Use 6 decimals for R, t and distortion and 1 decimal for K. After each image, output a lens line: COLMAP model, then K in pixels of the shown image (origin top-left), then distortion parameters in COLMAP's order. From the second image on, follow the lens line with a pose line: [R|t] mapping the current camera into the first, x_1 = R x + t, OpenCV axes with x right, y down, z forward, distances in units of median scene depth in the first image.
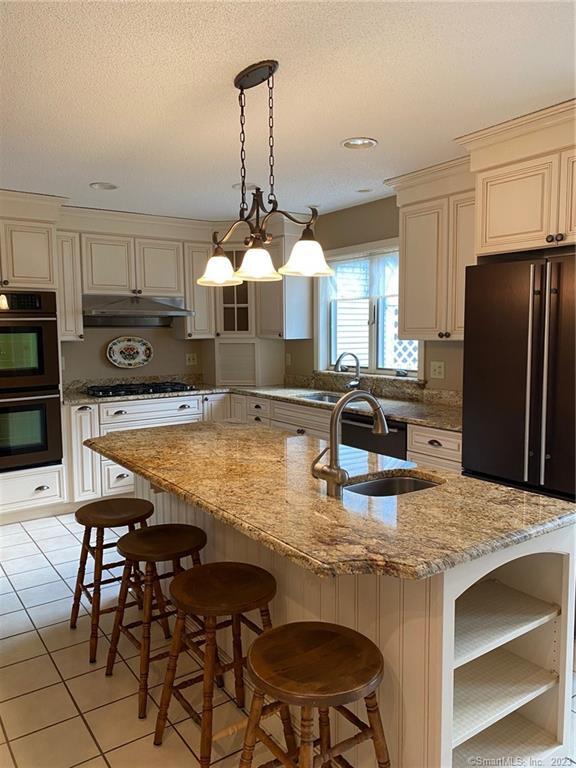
lens RADIAL K [[582.3, 0, 286.3], [0, 582.3, 384.2], [0, 0, 1]] dist [0.026768, -0.015570]
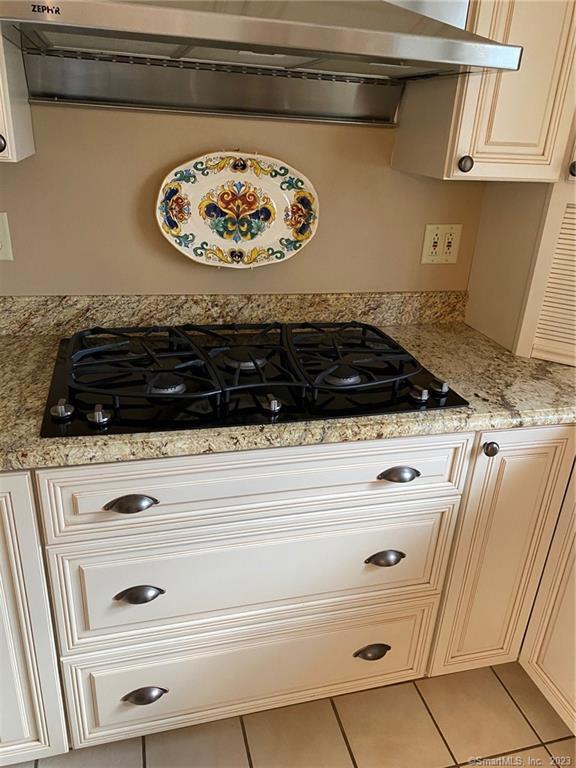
lens RADIAL K [[582.3, 0, 292.7], [0, 582.3, 402.5], [0, 0, 1]] dist [0.026768, -0.015570]
pose [[0.940214, 0.195428, -0.278936, -0.158070], [-0.091955, 0.934239, 0.344590, -0.074633], [0.327935, -0.298339, 0.896355, 0.789788]]
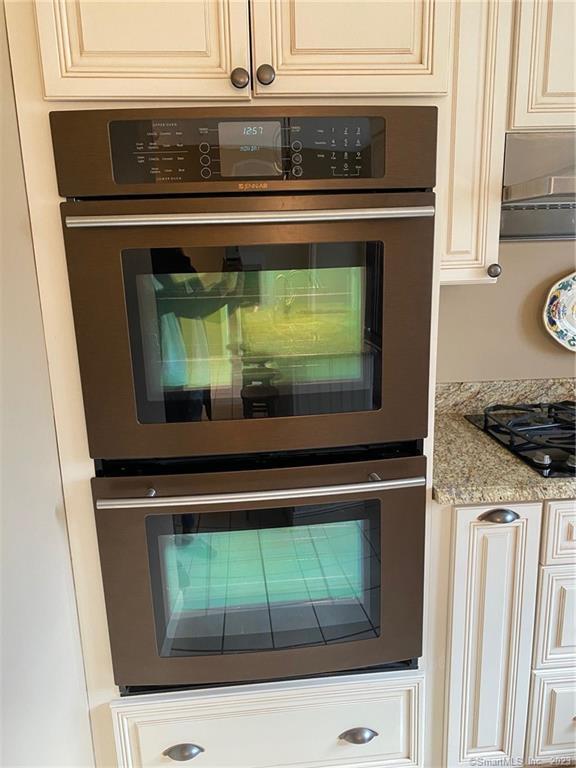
lens RADIAL K [[582.3, 0, 285.2], [0, 582.3, 399.4], [0, 0, 1]] dist [0.026768, -0.015570]
pose [[0.859982, 0.106480, -0.499091, -0.275414], [-0.022581, 0.984972, 0.171234, -0.062832], [0.509824, -0.135988, 0.849463, 0.645864]]
